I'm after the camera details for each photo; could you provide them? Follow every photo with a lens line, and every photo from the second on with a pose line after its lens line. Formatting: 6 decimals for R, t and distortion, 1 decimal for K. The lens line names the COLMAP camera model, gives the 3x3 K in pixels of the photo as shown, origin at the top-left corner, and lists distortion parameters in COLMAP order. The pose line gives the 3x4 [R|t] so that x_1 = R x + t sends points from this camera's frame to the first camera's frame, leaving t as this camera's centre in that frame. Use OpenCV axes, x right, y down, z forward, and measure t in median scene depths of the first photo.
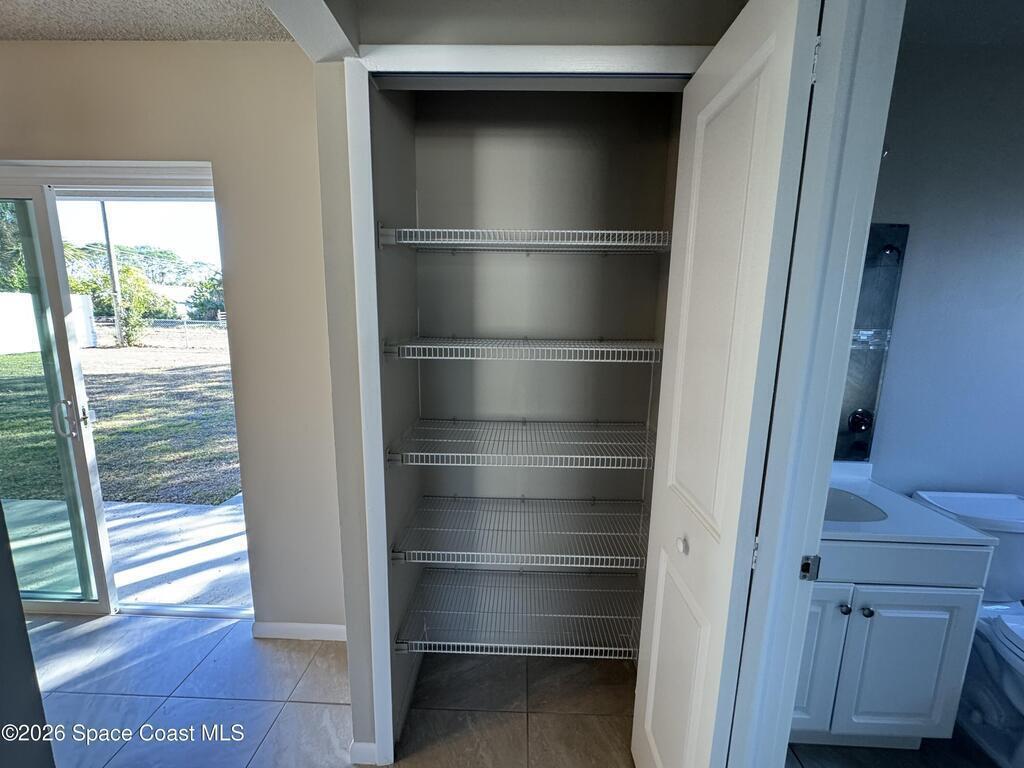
lens RADIAL K [[410.0, 0, 512.2], [0, 410.0, 381.4], [0, 0, 1]] dist [-0.000612, 0.000034]
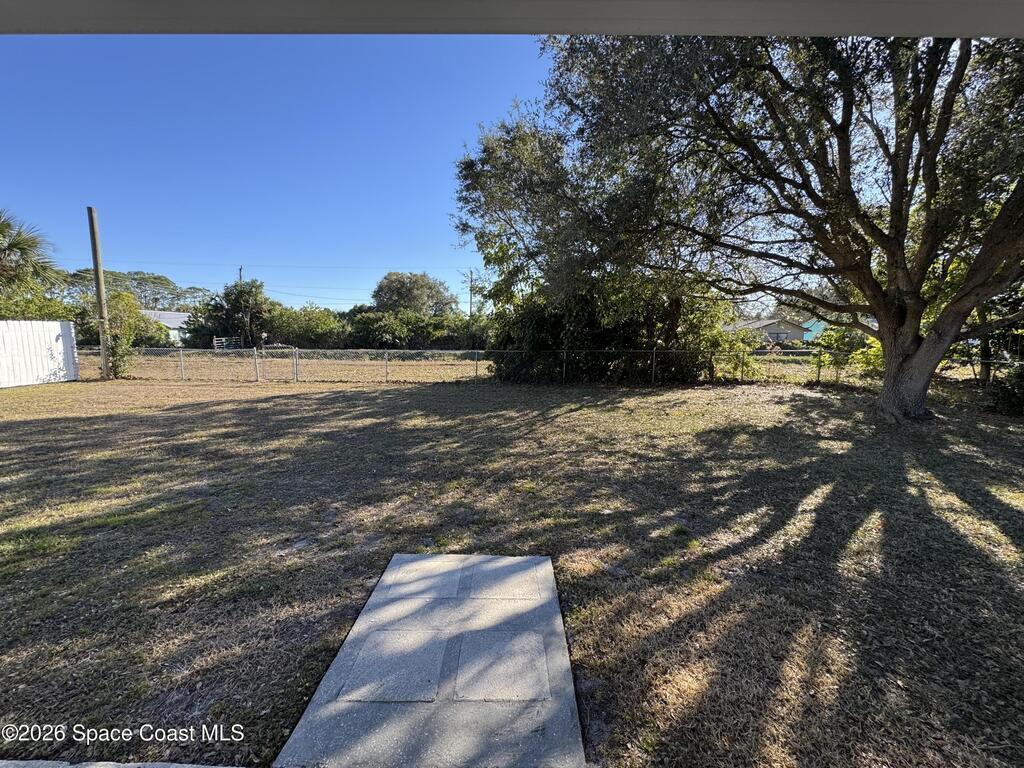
lens RADIAL K [[406.9, 0, 511.7], [0, 406.9, 382.2], [0, 0, 1]] dist [0.000707, 0.000165]
pose [[0.999775, -0.013270, 0.016533, -0.087445], [0.014072, 0.998680, -0.049398, -0.020803], [-0.015856, 0.049620, 0.998642, 0.100039]]
